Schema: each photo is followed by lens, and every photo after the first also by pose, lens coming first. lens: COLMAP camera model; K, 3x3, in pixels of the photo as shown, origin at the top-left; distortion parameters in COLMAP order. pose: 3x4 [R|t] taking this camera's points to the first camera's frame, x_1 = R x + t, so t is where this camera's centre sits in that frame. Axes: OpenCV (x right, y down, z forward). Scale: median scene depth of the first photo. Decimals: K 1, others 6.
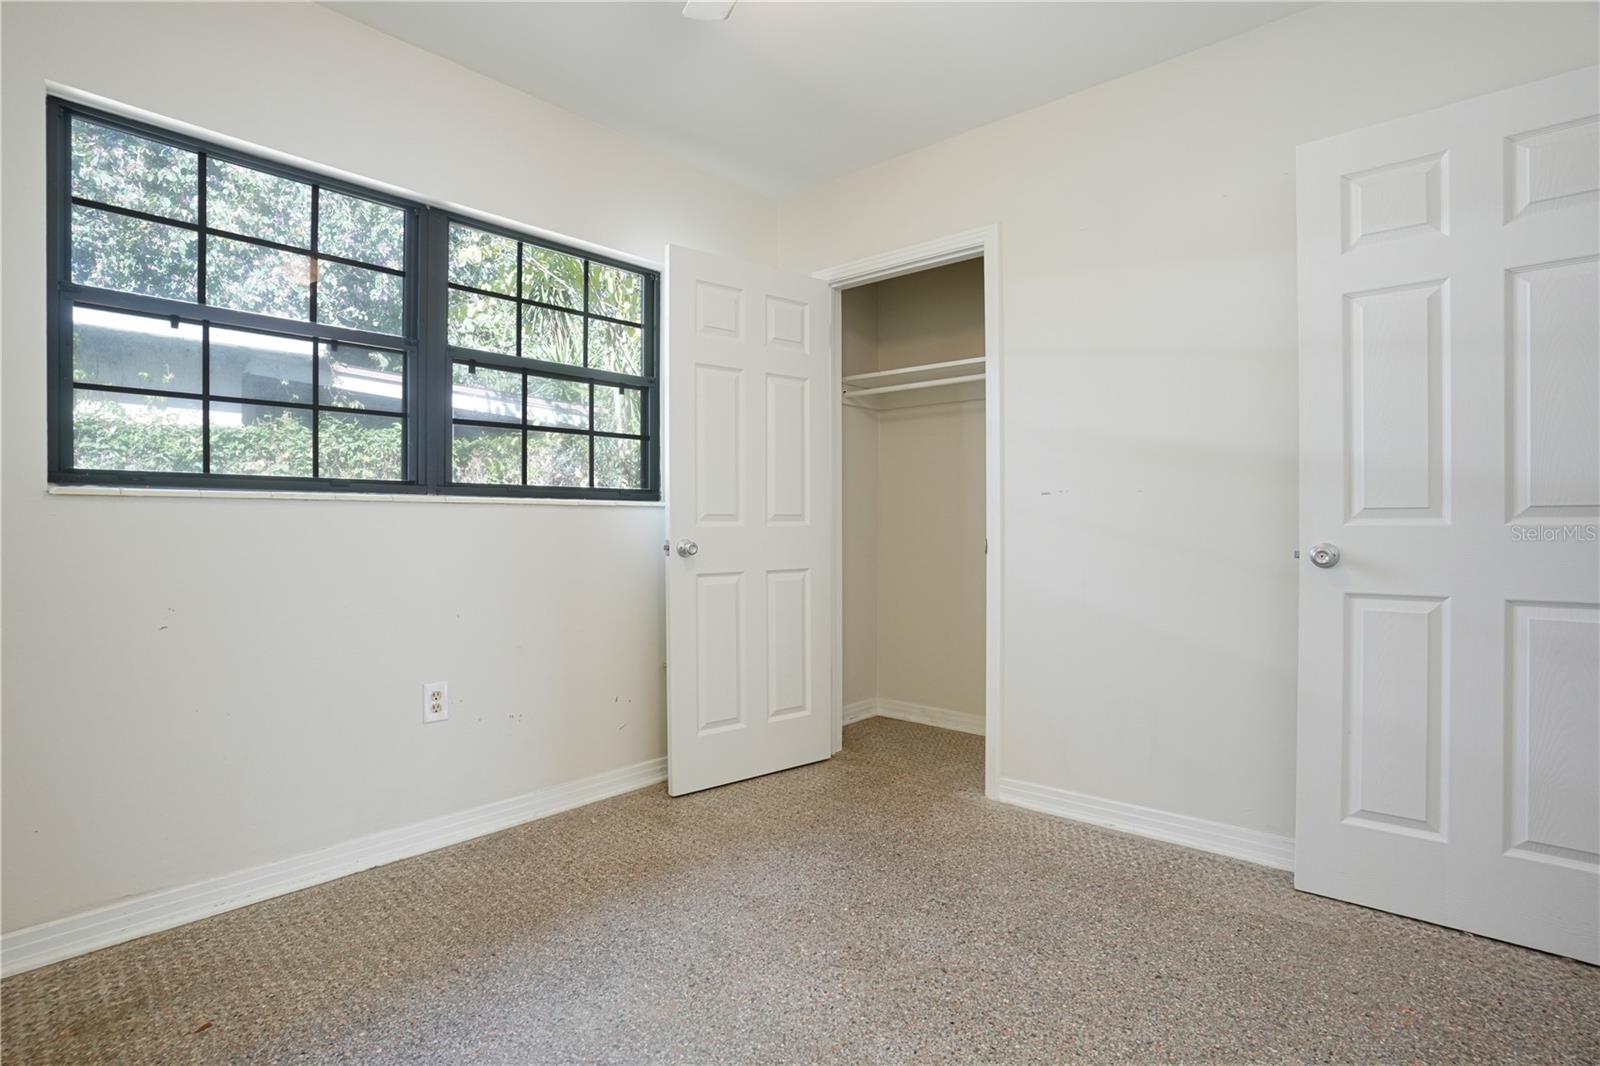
lens RADIAL K [[781.9, 0, 800.0], [0, 781.9, 533.0], [0, 0, 1]] dist [-0.084509, 0.039036]
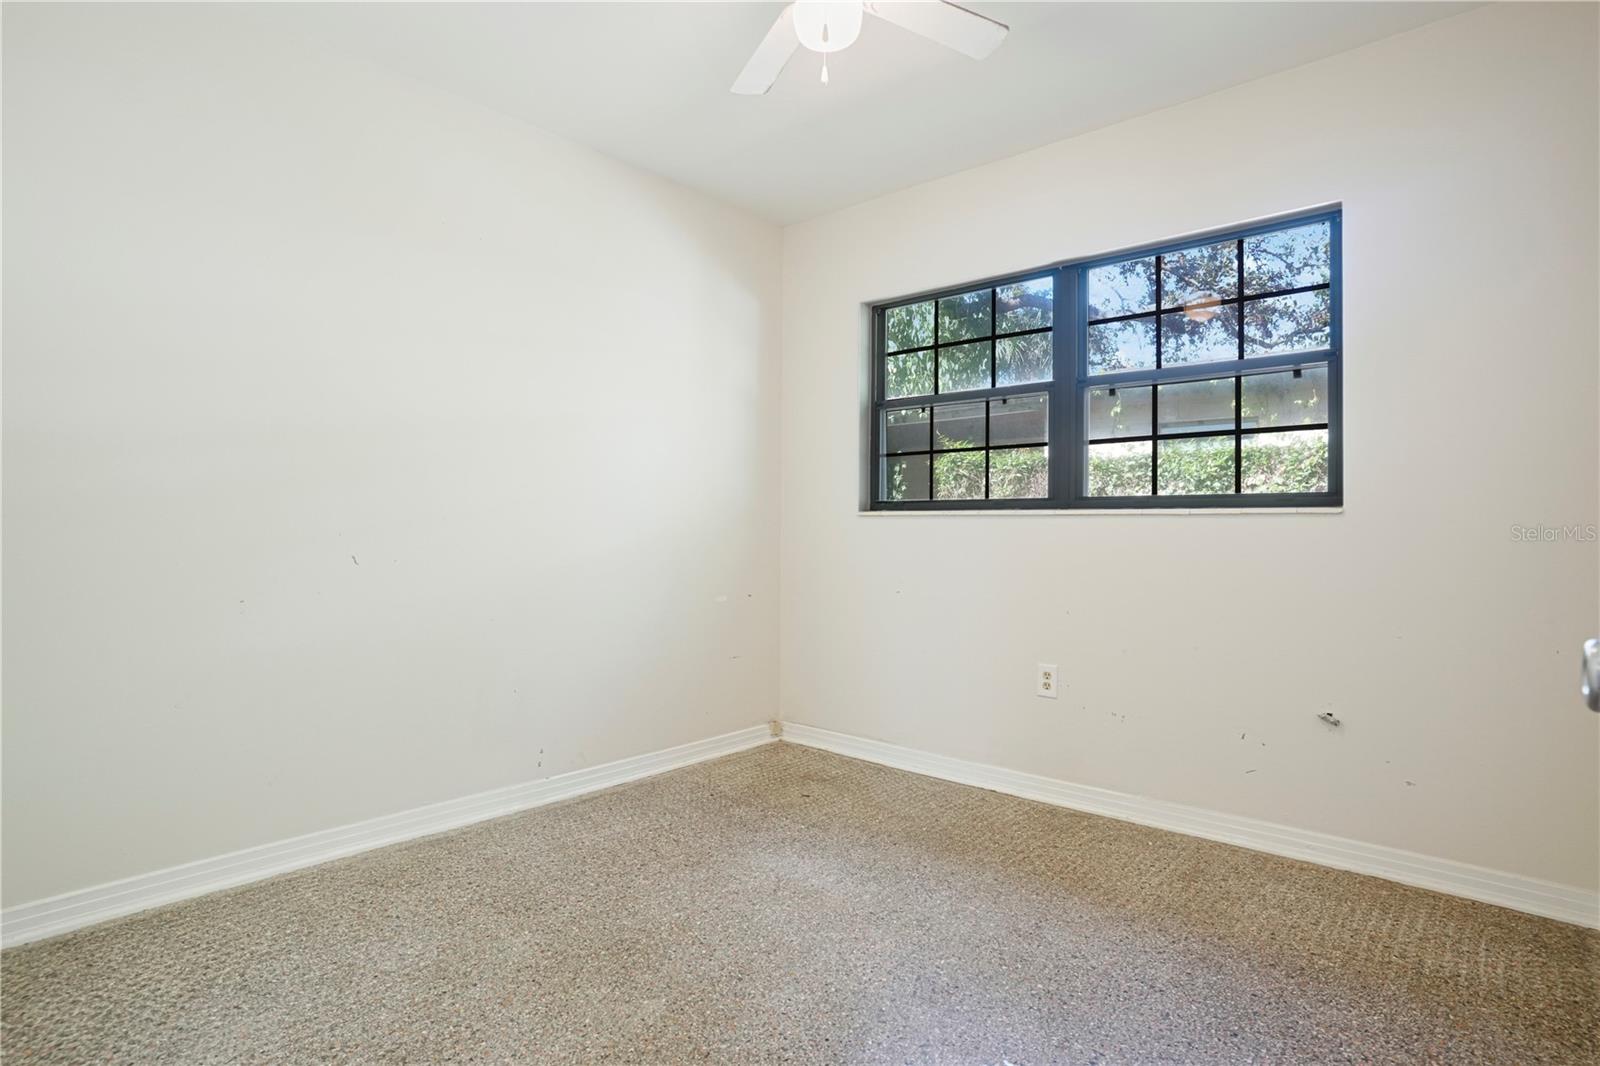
lens RADIAL K [[781.9, 0, 800.0], [0, 781.9, 533.0], [0, 0, 1]] dist [-0.084509, 0.039036]
pose [[0.021952, 0.000884, -0.999759, 0.708904], [-0.026090, 0.999660, 0.000311, -0.001502], [0.999419, 0.026077, 0.021968, 0.562174]]
